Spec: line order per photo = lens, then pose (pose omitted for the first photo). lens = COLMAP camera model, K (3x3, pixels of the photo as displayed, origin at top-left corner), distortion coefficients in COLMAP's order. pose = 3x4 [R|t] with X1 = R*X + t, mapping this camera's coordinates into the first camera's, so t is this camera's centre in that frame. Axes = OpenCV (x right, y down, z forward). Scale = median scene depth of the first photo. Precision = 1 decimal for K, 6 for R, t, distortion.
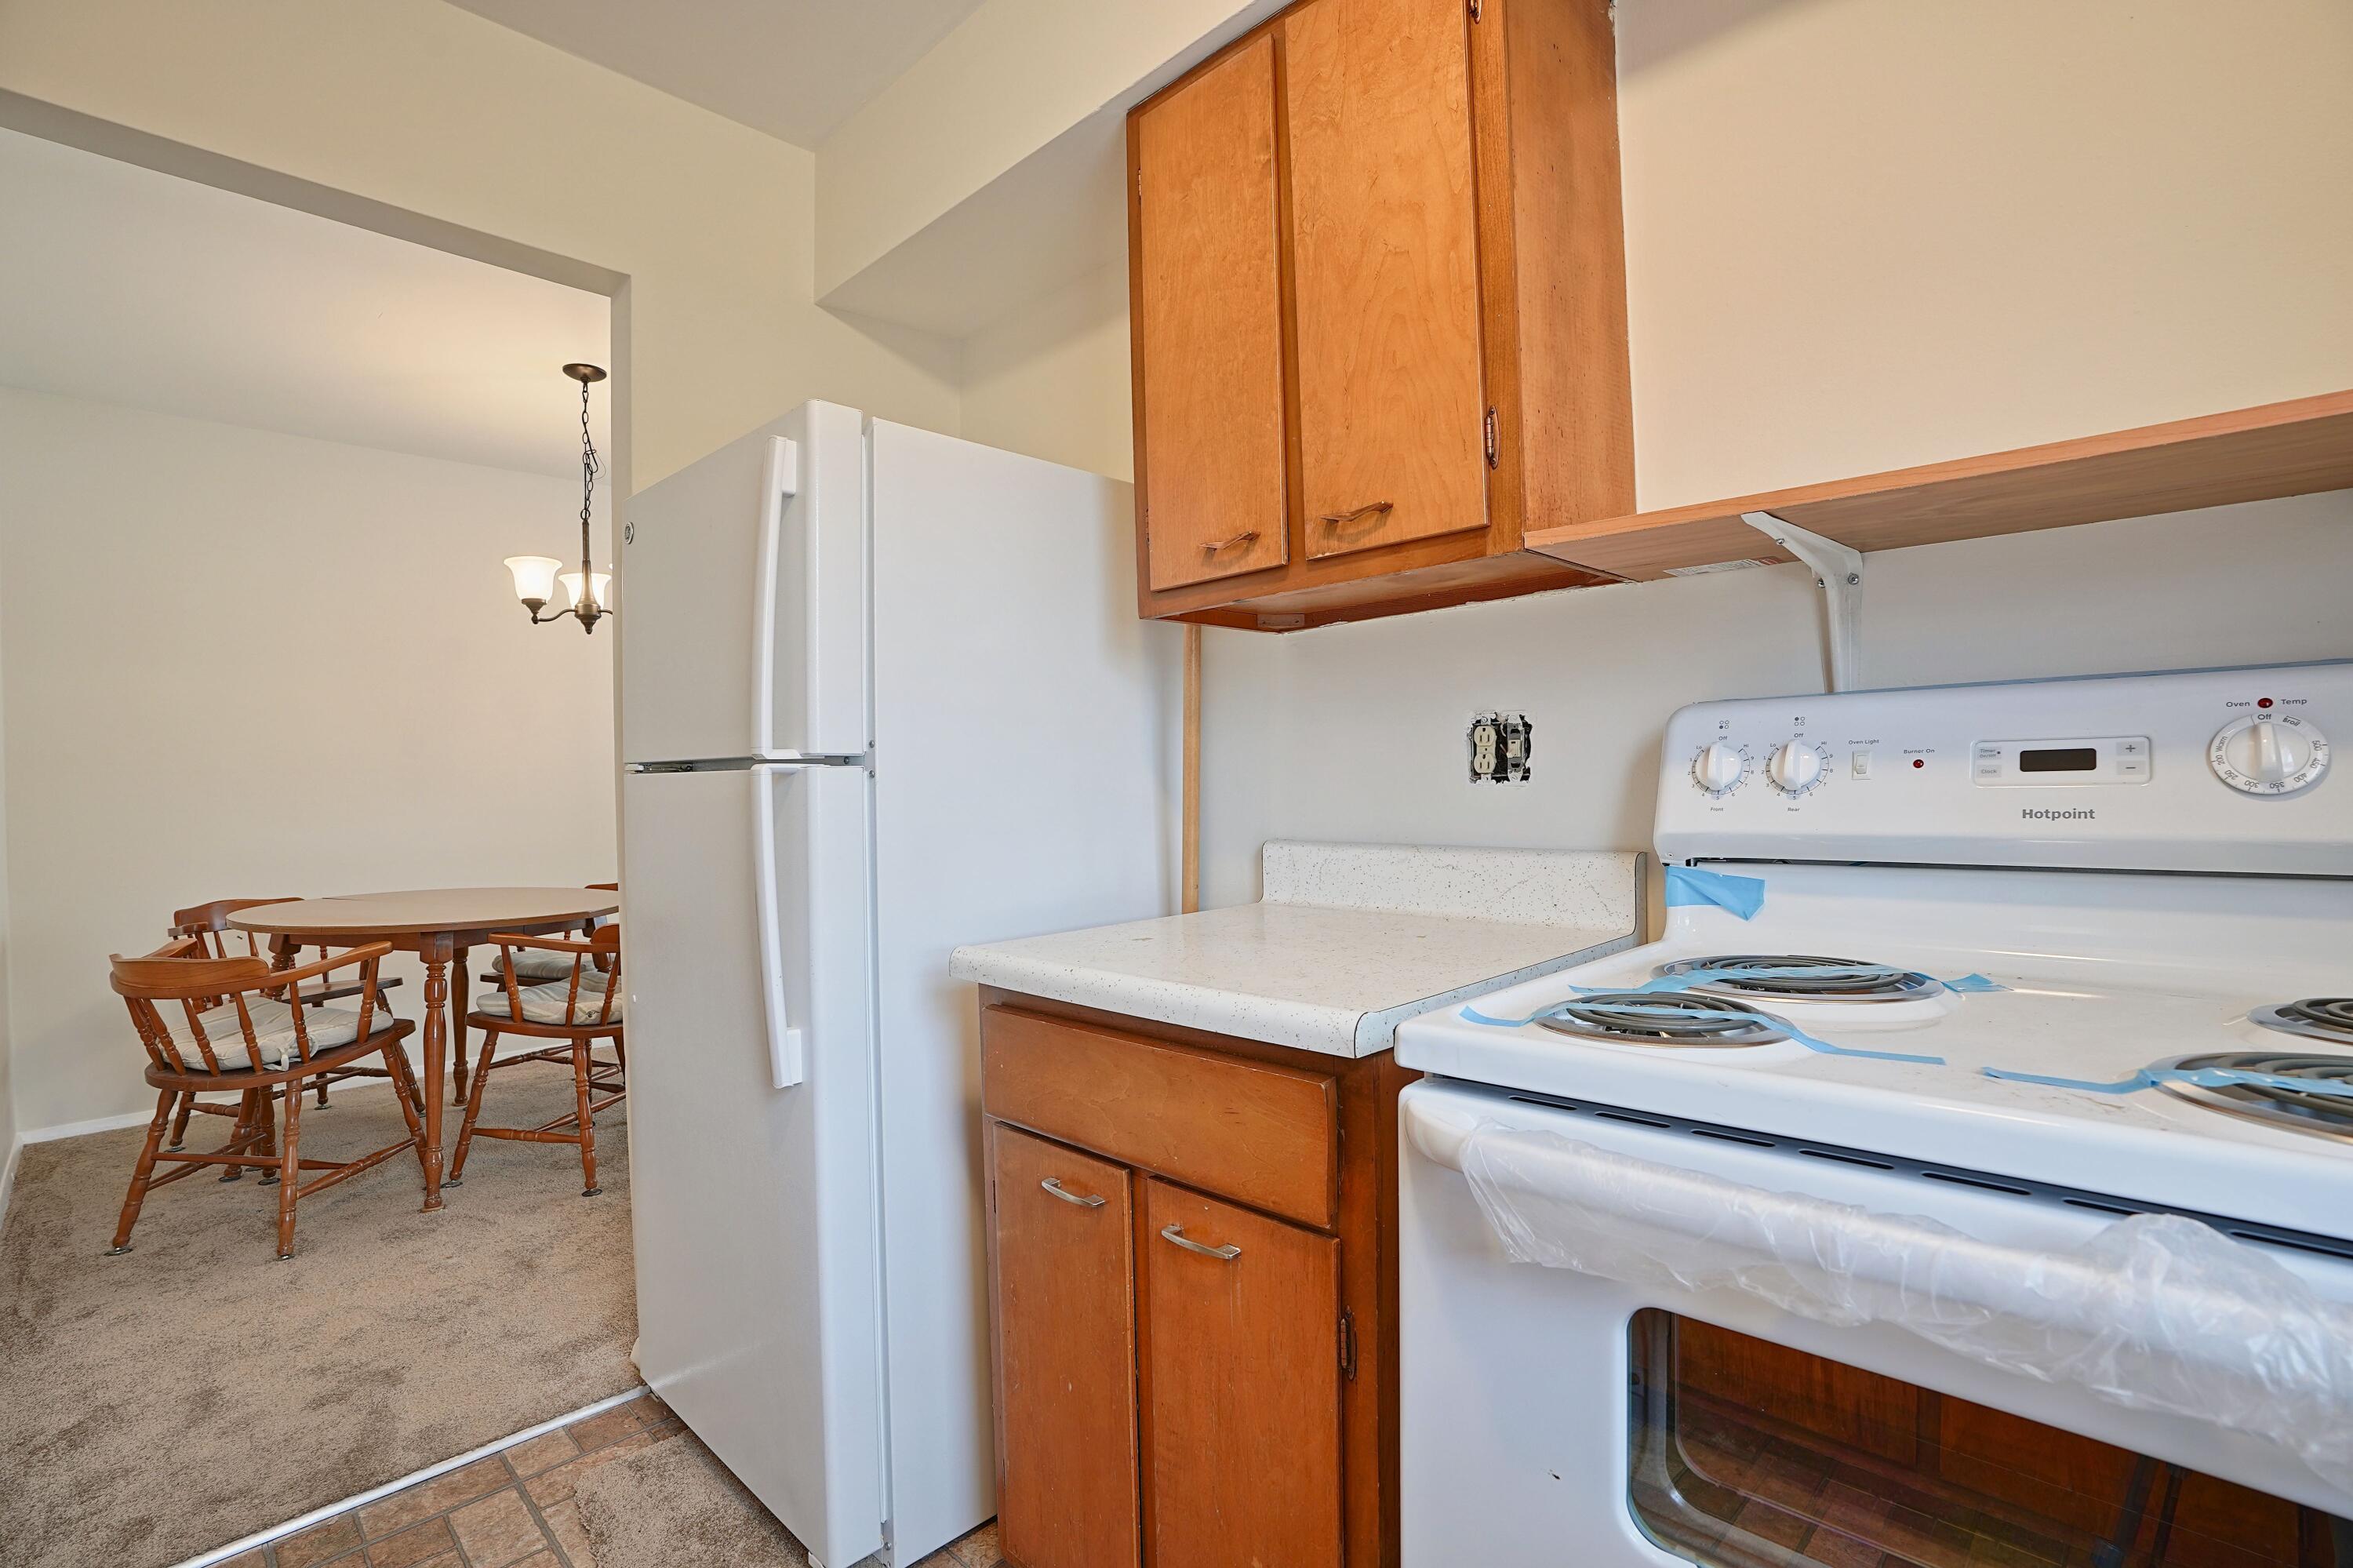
lens RADIAL K [[1102.6, 0, 1179.9], [0, 1102.6, 778.7], [0, 0, 1]] dist [-0.058117, 0.009472]
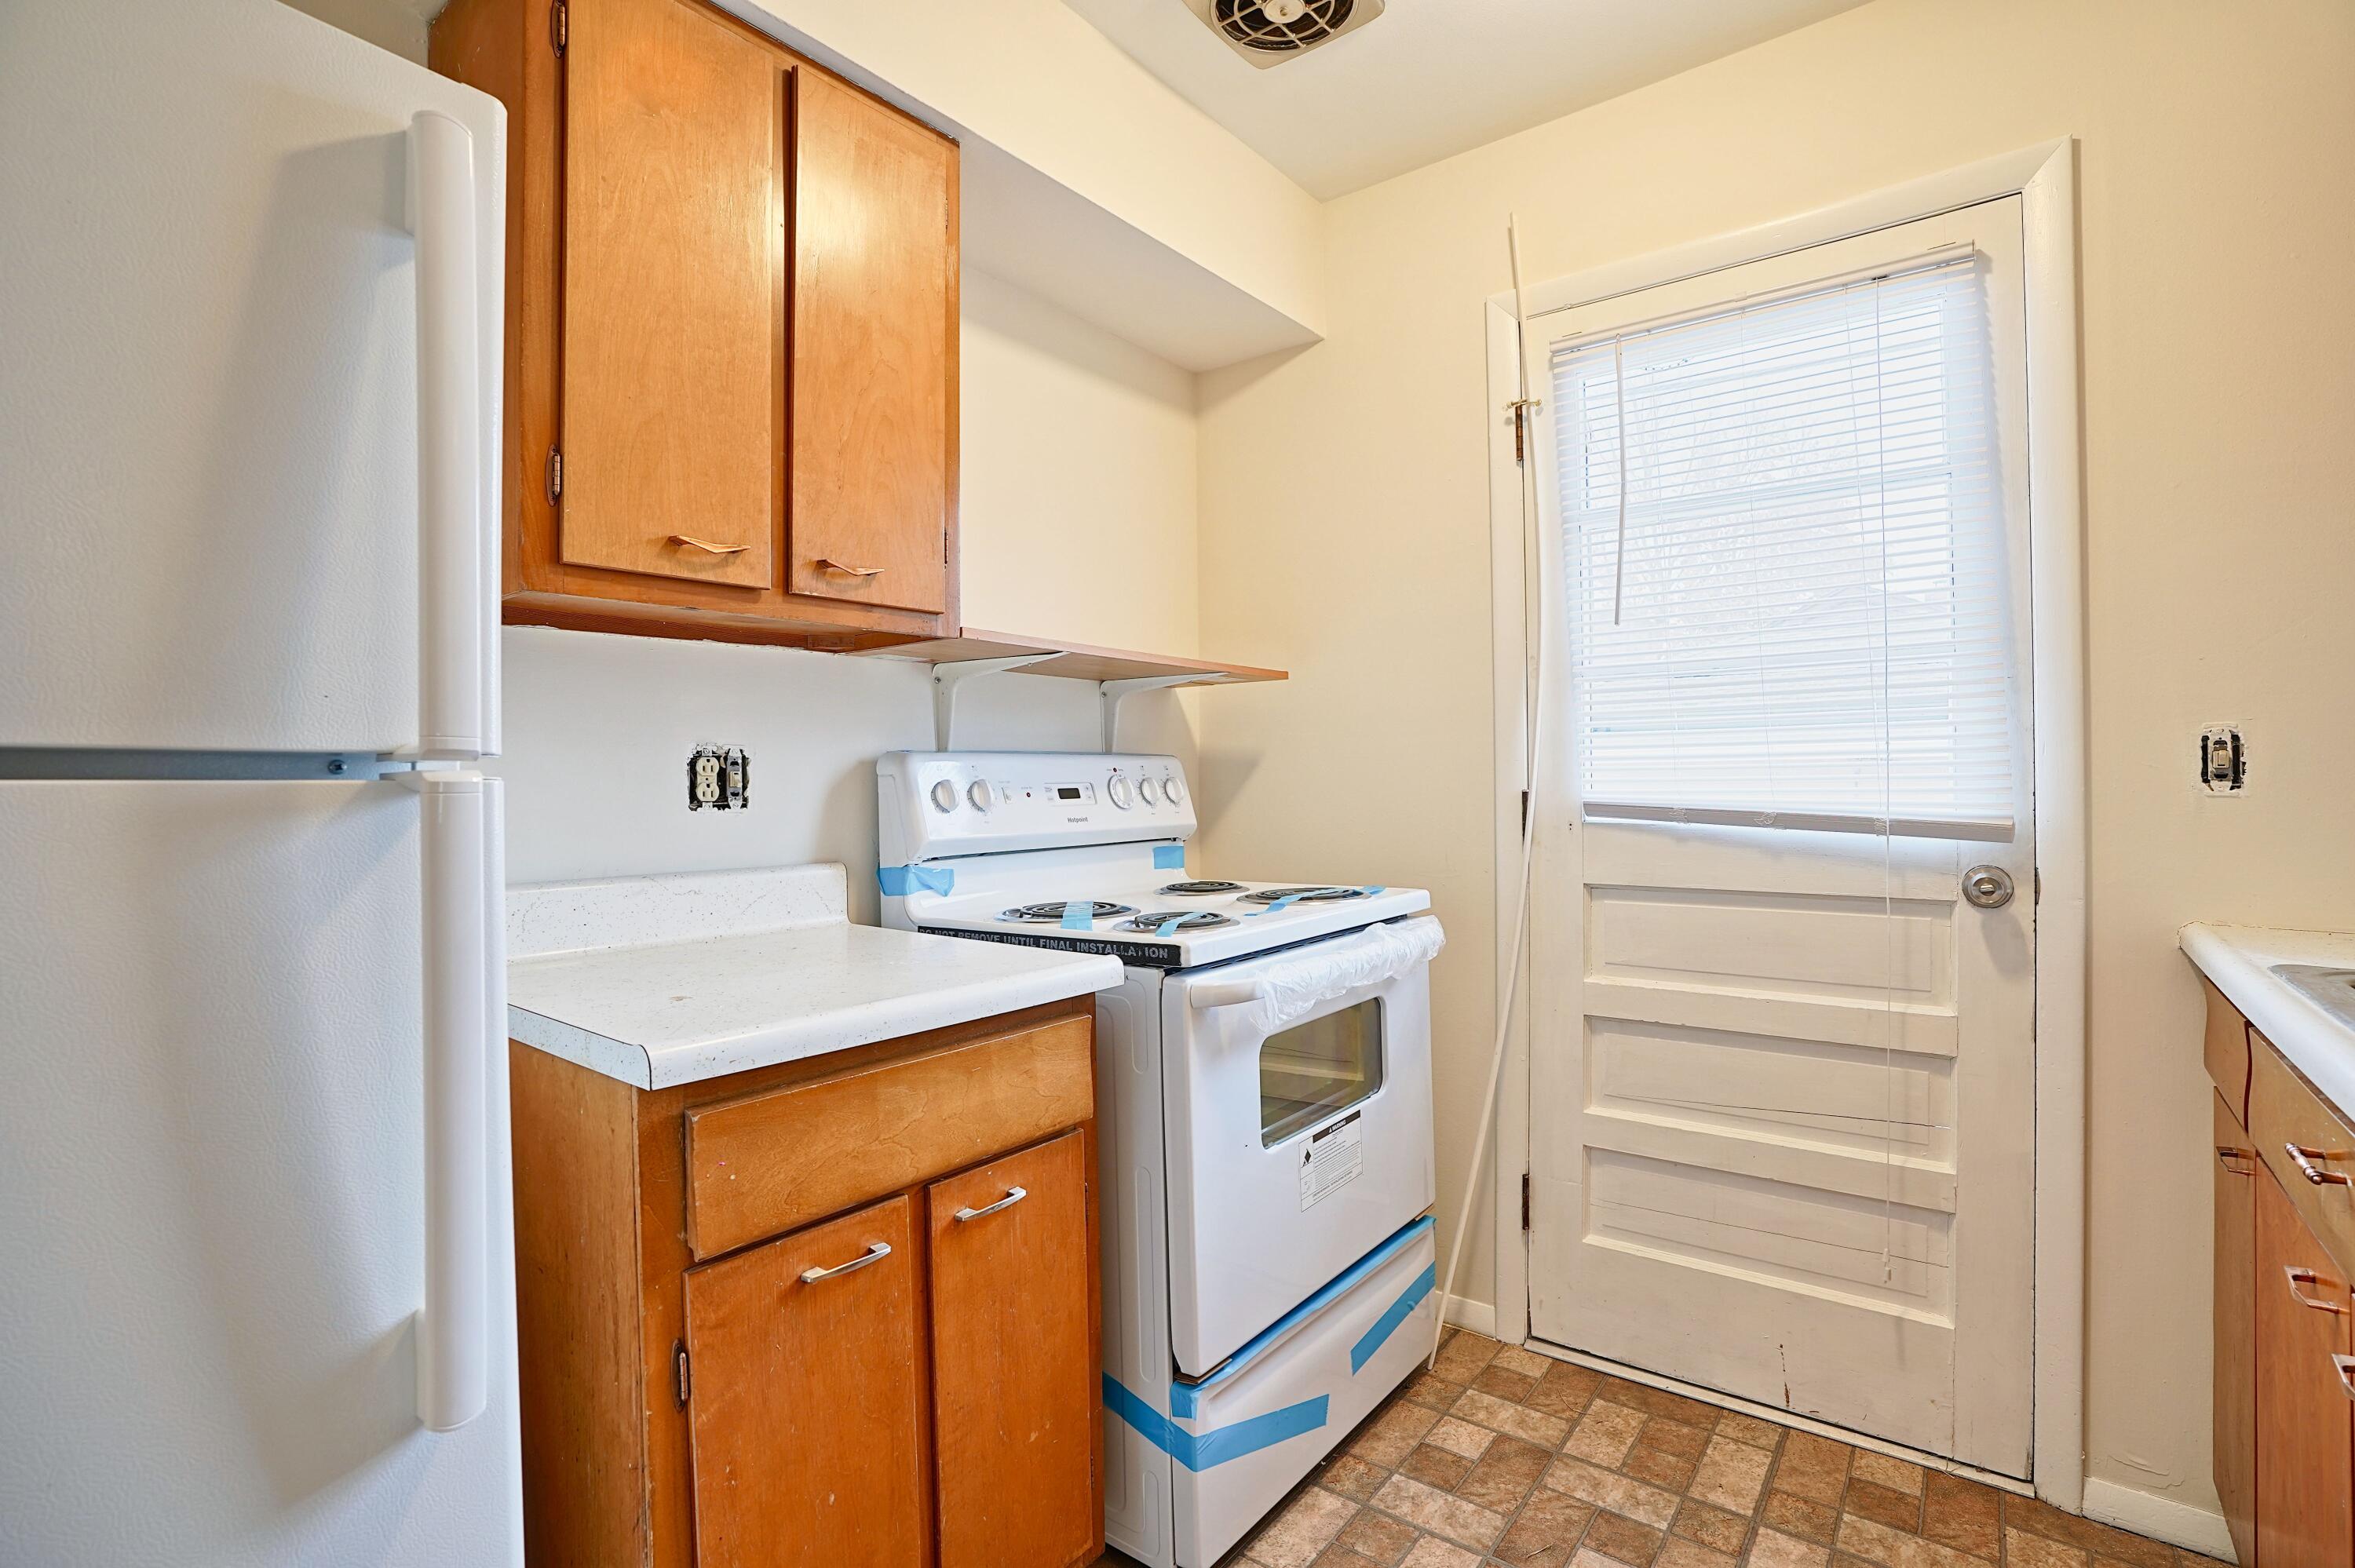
lens RADIAL K [[1103.4, 0, 1175.7], [0, 1103.4, 778.3], [0, 0, 1]] dist [-0.058117, 0.009472]
pose [[-0.125242, 0.029111, 0.991699, -0.955608], [0.017103, 0.999484, -0.027179, 0.010394], [-0.991979, 0.013557, -0.125675, 0.783373]]
